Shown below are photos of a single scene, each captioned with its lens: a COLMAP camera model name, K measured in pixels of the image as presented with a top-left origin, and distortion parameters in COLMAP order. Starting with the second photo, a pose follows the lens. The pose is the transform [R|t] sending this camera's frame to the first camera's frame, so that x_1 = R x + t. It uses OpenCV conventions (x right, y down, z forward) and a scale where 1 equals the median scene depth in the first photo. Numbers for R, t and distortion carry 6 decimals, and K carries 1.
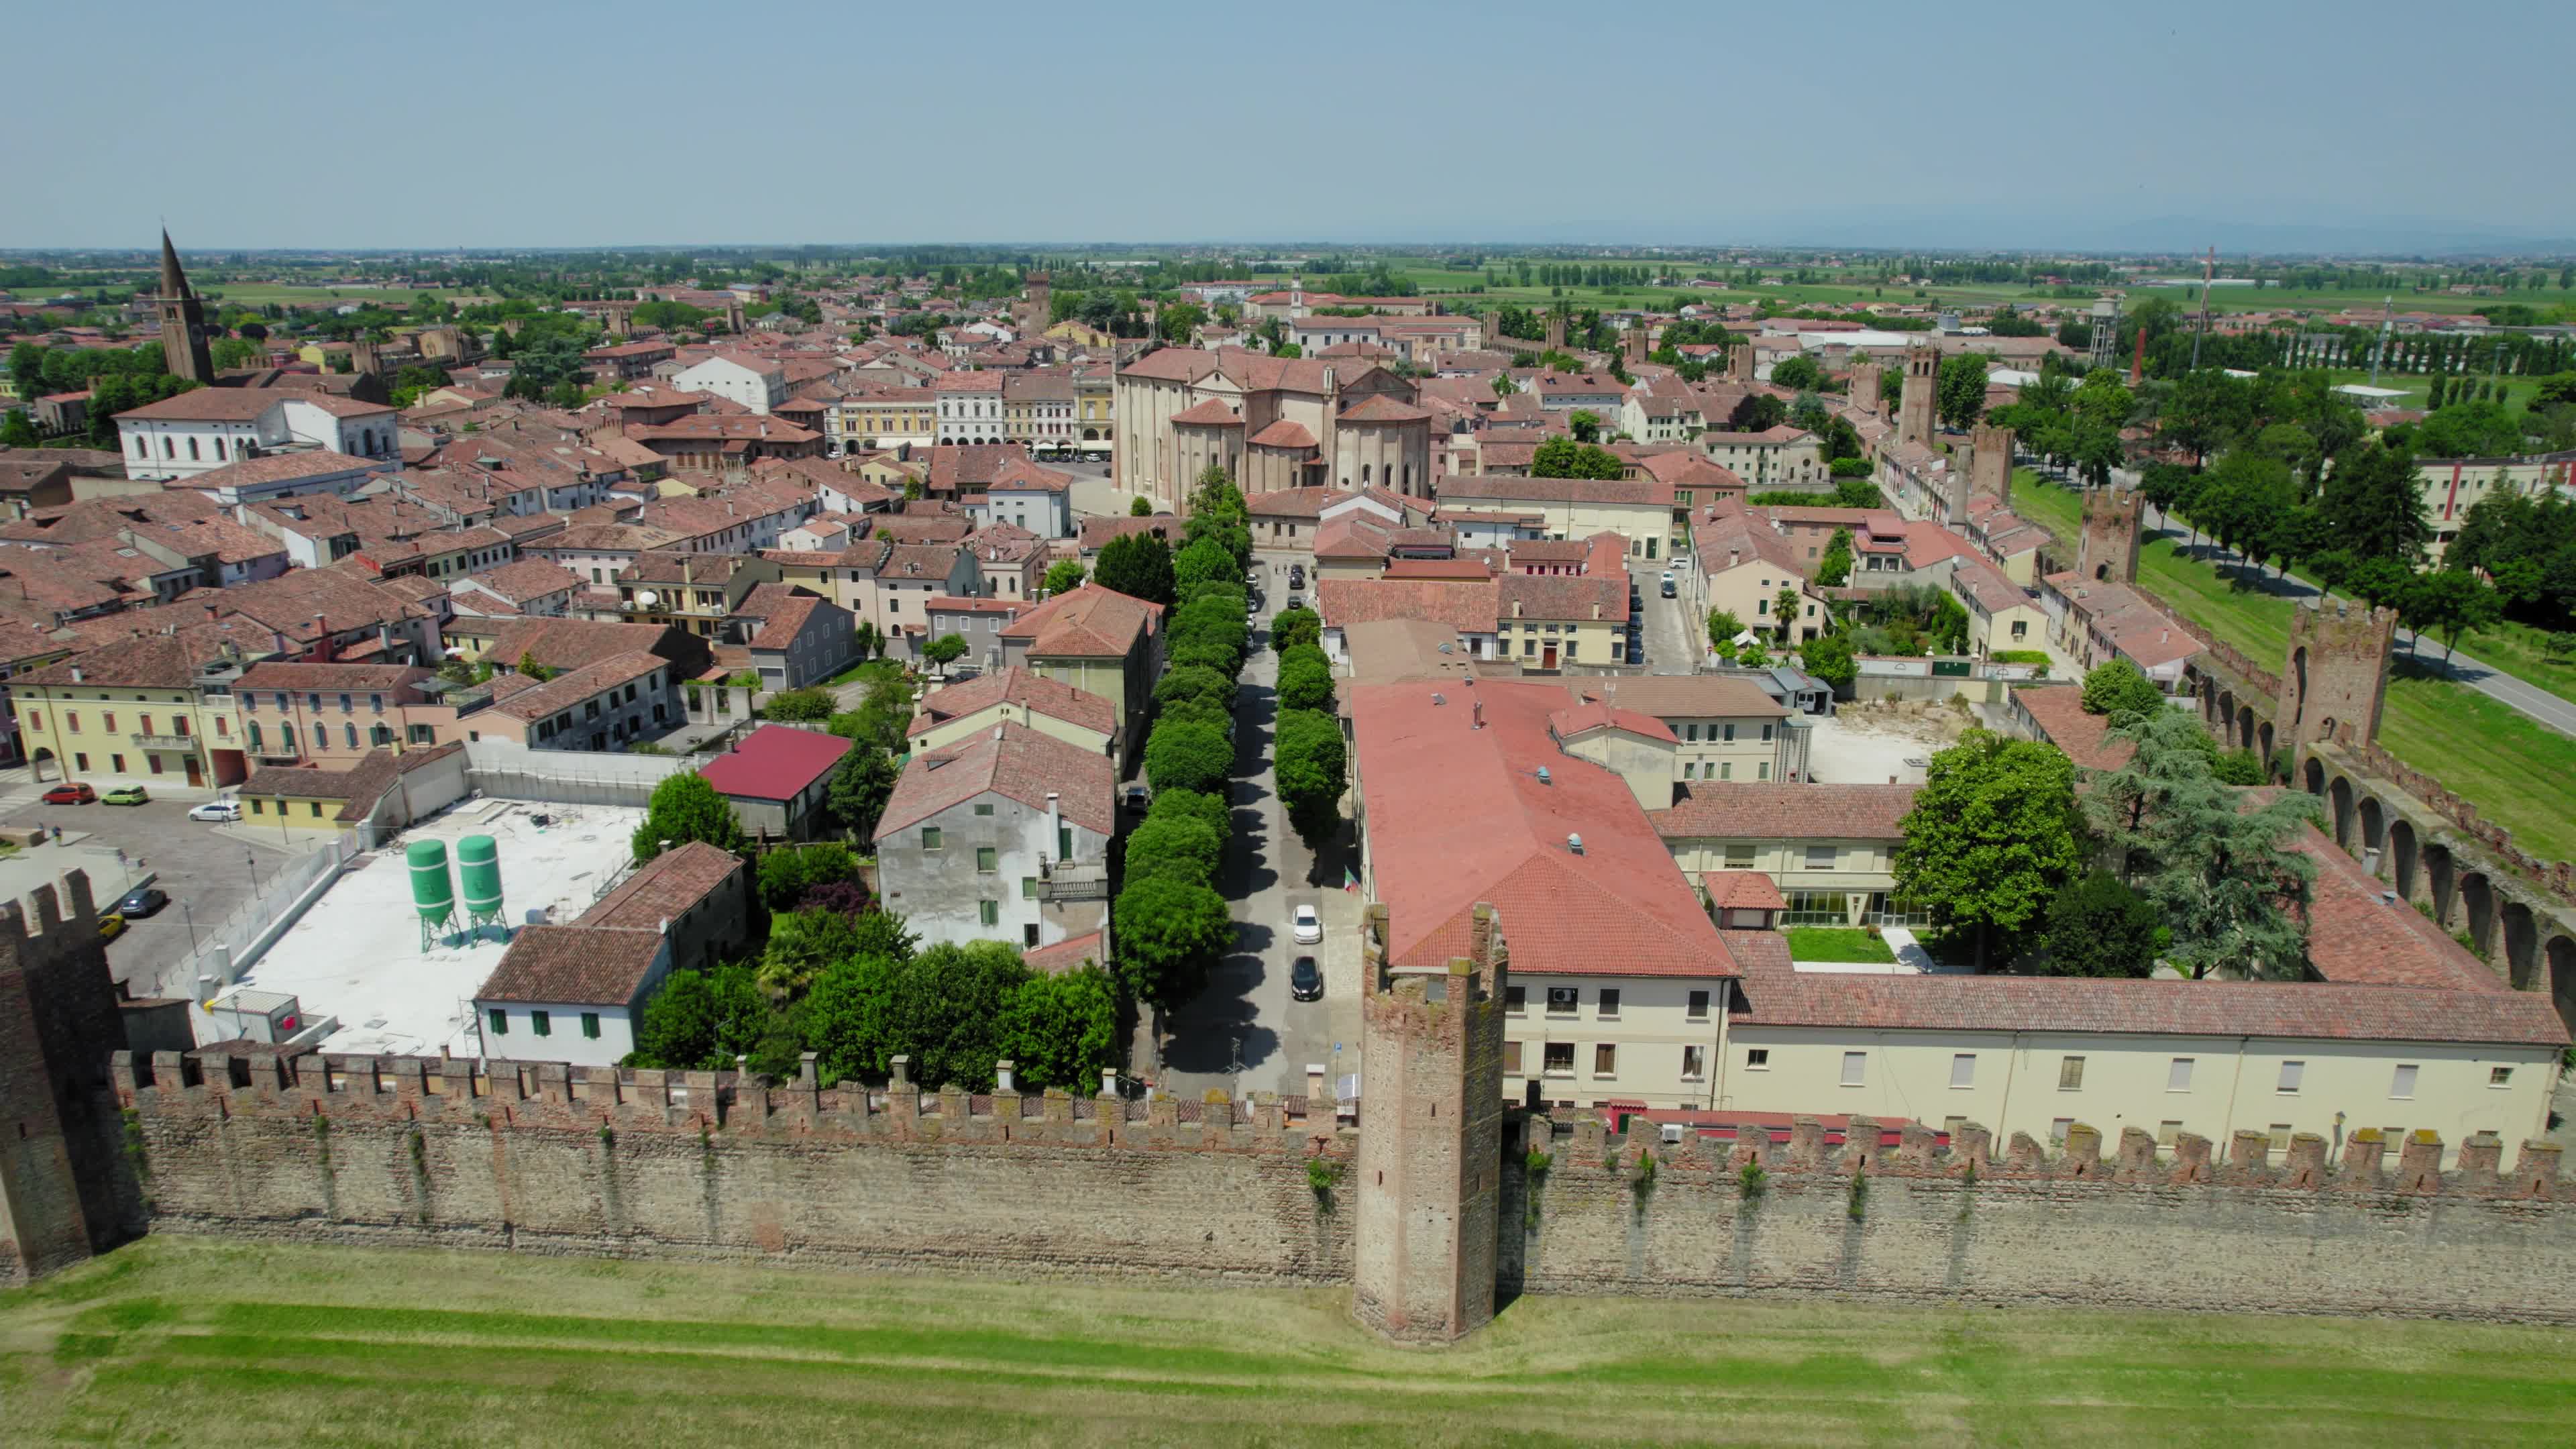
lens RADIAL K [[1669.2, 0, 1302.7], [0, 1669.2, 740.9], [0, 0, 1]] dist [-0.074620, 0.077810]
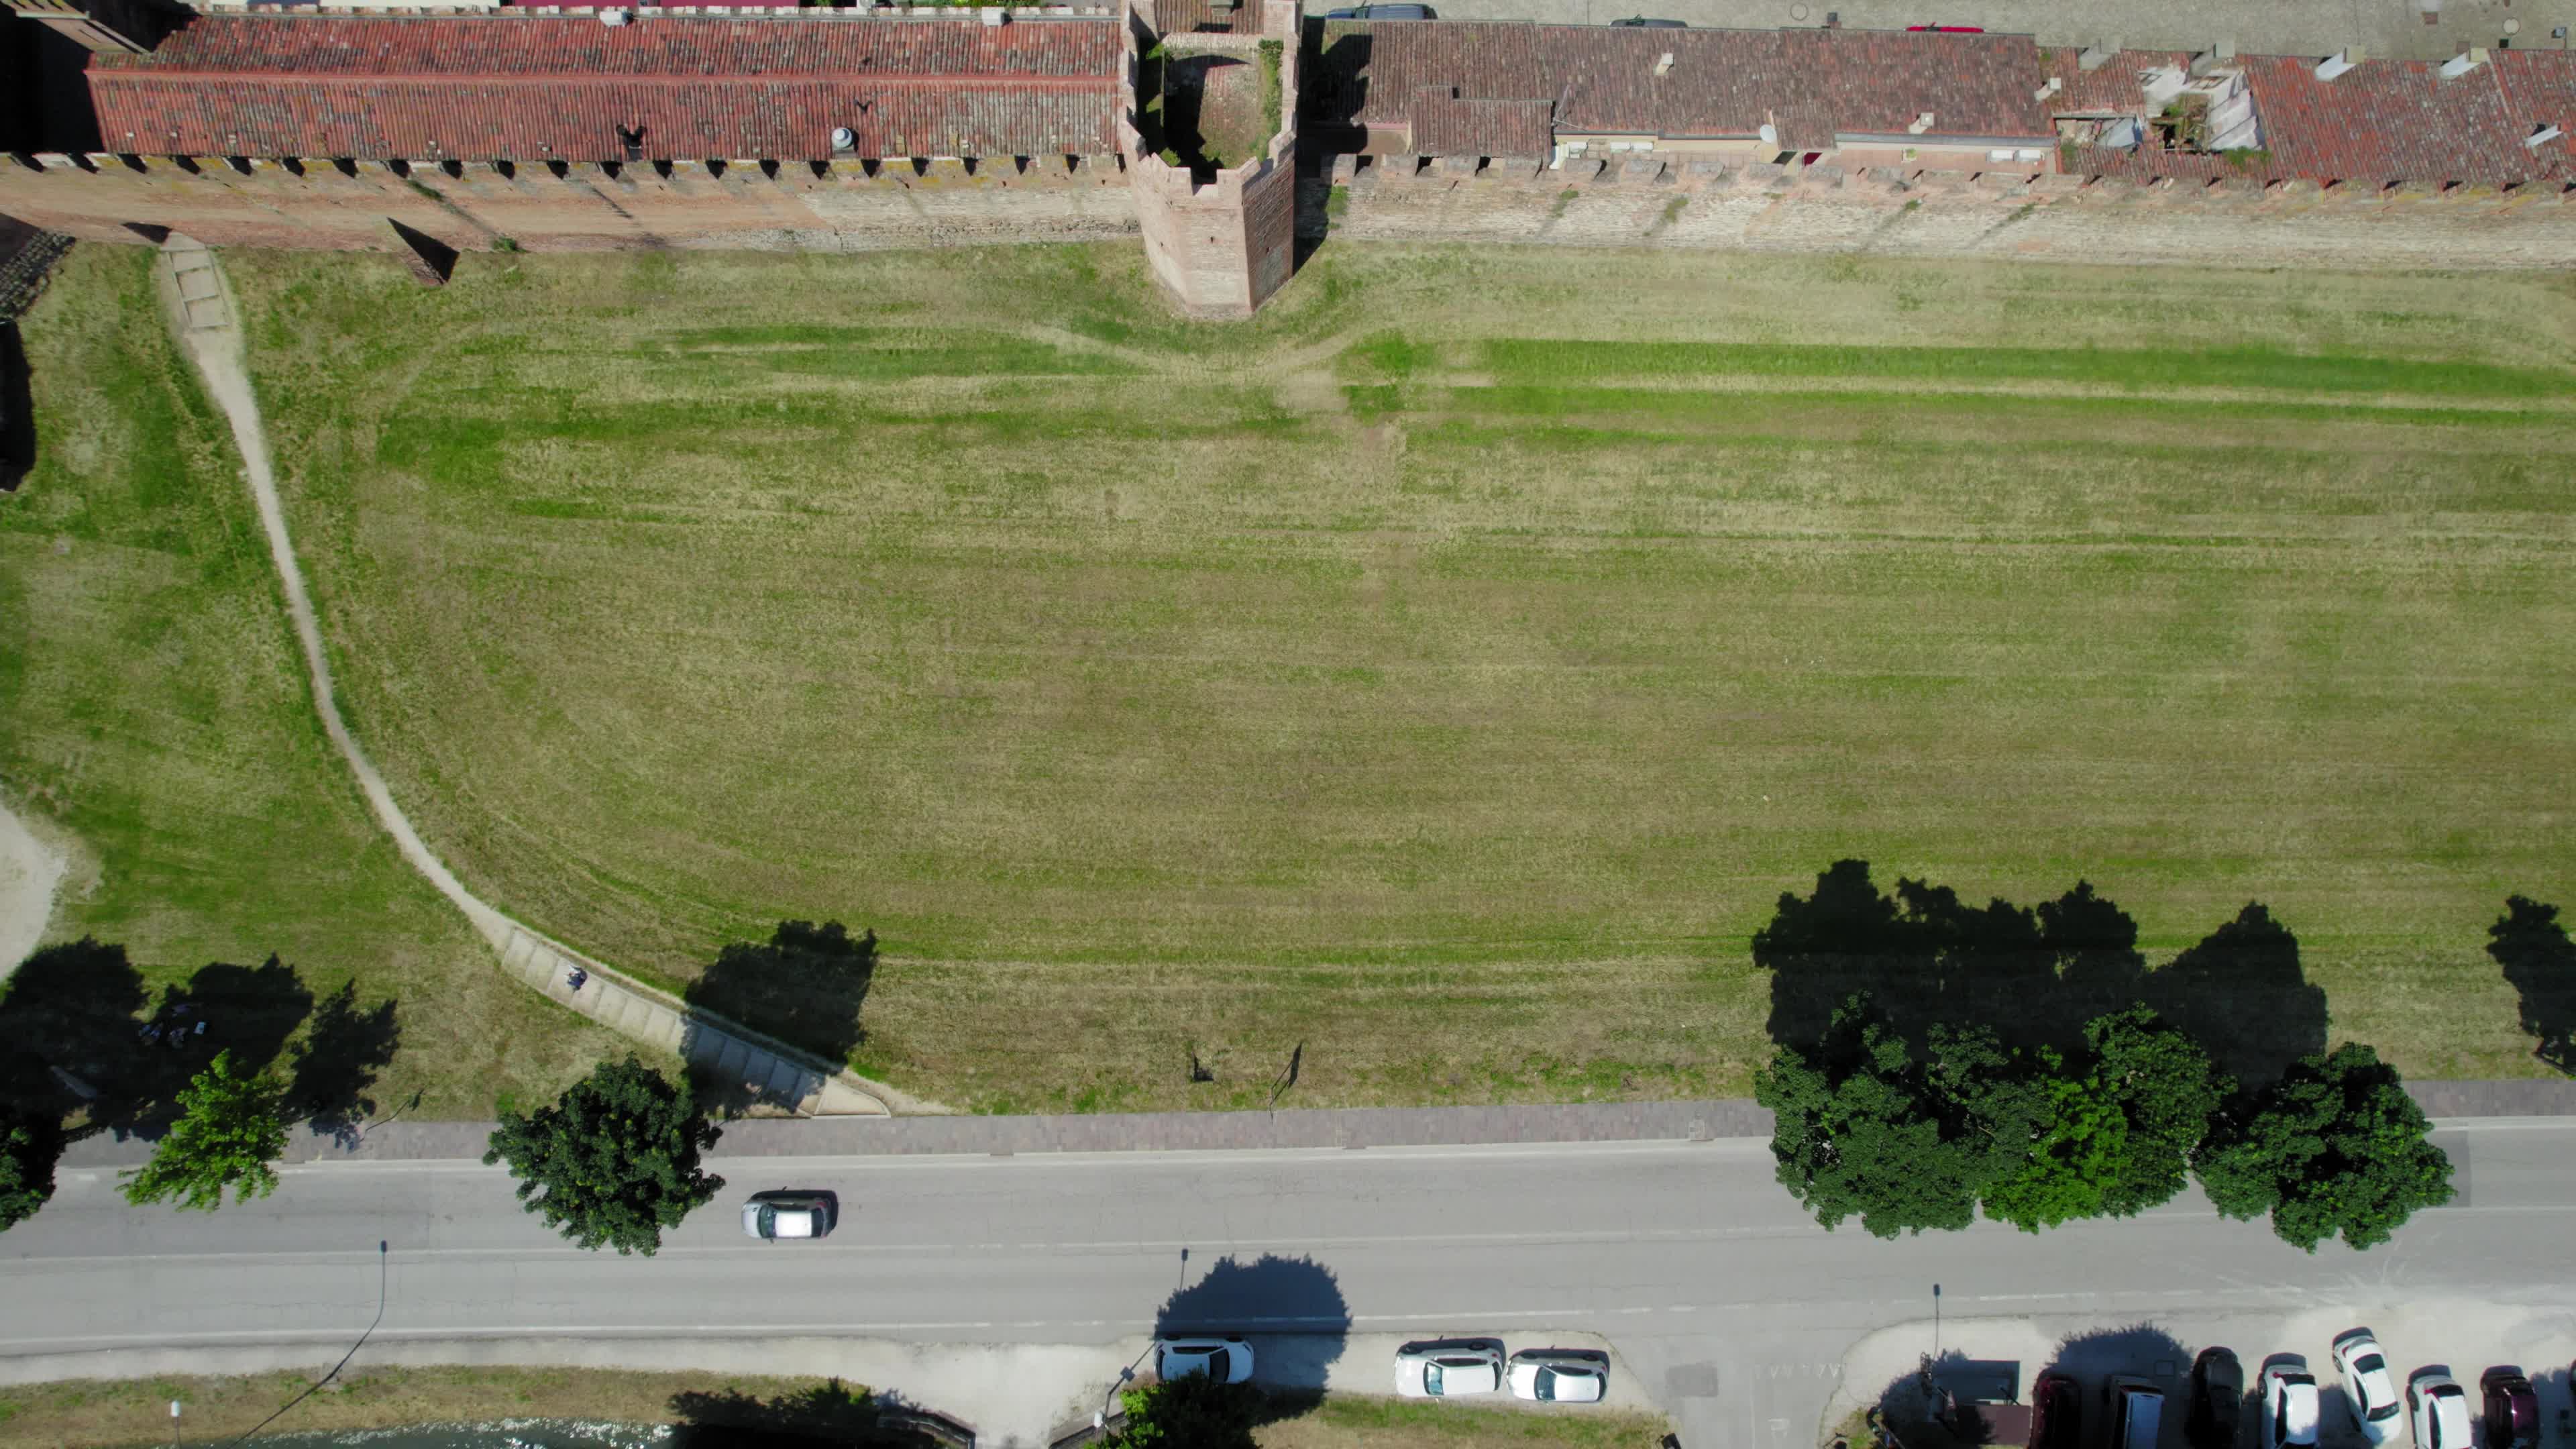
lens RADIAL K [[1669.2, 0, 1302.7], [0, 1669.2, 740.9], [0, 0, 1]] dist [-0.074620, 0.077810]
pose [[0.998762, -0.047811, 0.013704, -0.828305], [0.000010, 0.275738, 0.961233, -0.563123], [-0.049736, -0.960043, 0.275398, 0.537565]]
